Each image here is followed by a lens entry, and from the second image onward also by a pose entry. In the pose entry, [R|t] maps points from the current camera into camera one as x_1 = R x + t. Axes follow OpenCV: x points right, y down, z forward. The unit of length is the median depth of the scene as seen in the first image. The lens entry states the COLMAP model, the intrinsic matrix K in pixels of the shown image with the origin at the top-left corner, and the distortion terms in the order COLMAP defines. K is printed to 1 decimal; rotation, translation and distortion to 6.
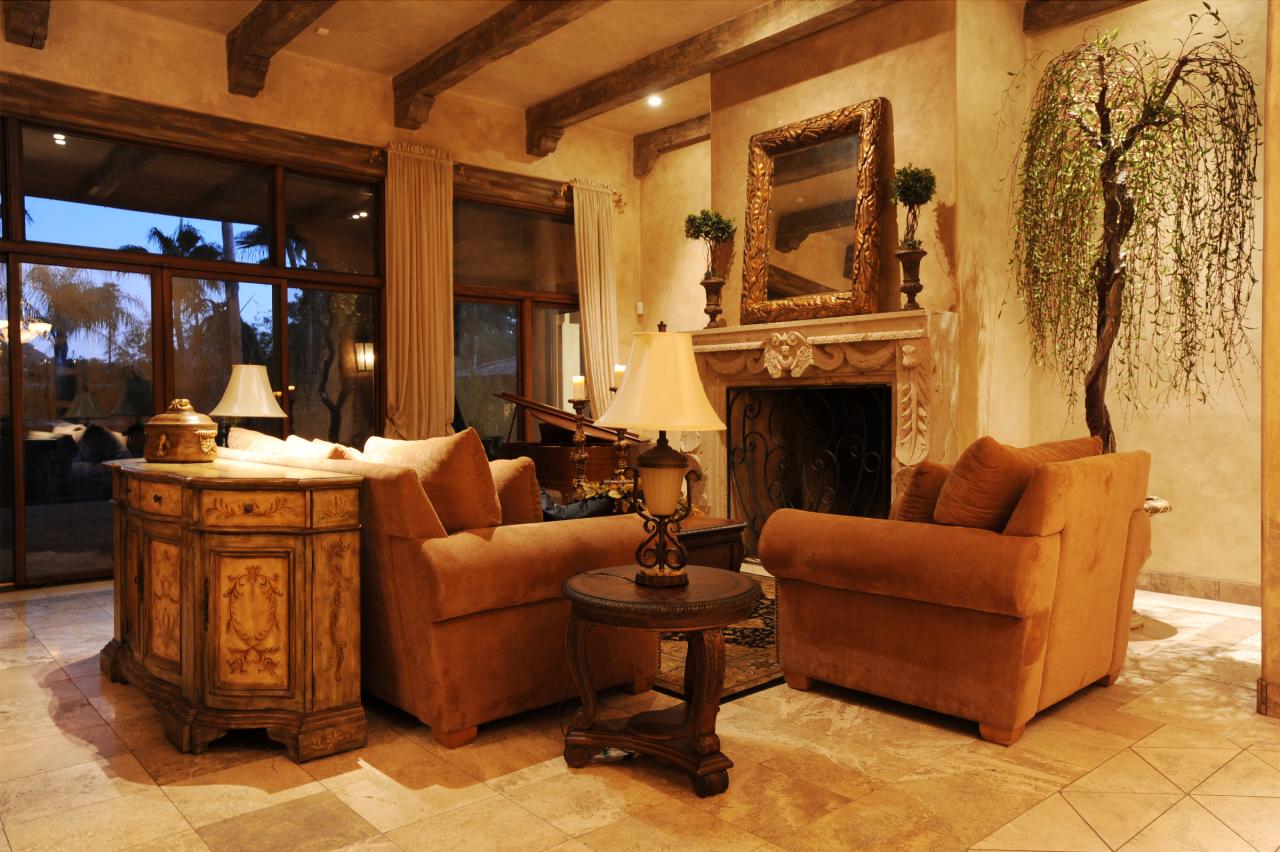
lens RADIAL K [[909.1, 0, 640.0], [0, 909.1, 426.0], [0, 0, 1]] dist [0.001396, 0.058070]
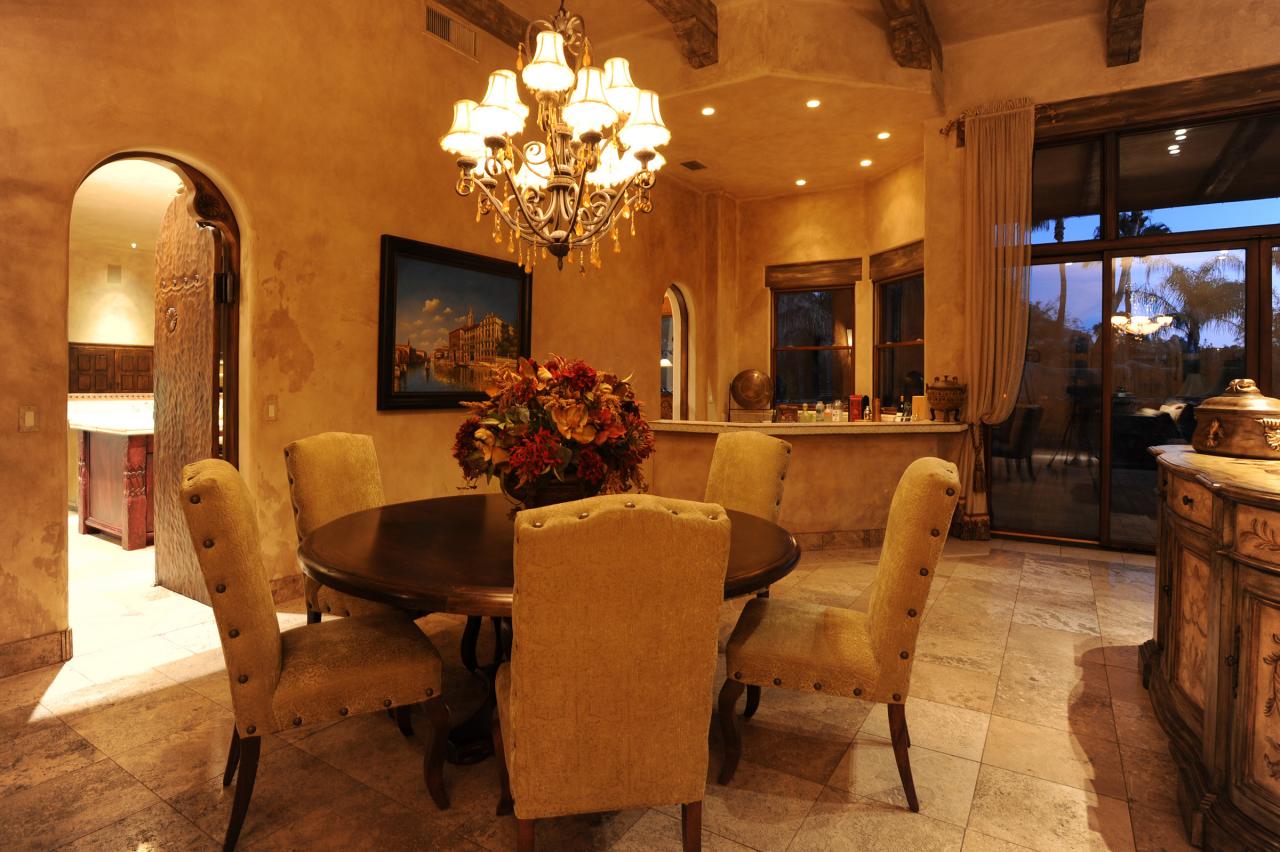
lens RADIAL K [[663.4, 0, 639.4], [0, 663.4, 390.2], [0, 0, 1]] dist [-0.048886, 0.014923]
pose [[0.274049, 0.013725, -0.961618, -0.109455], [-0.028010, 0.999588, 0.006284, -0.008823], [0.961308, 0.025213, 0.274321, 0.365580]]
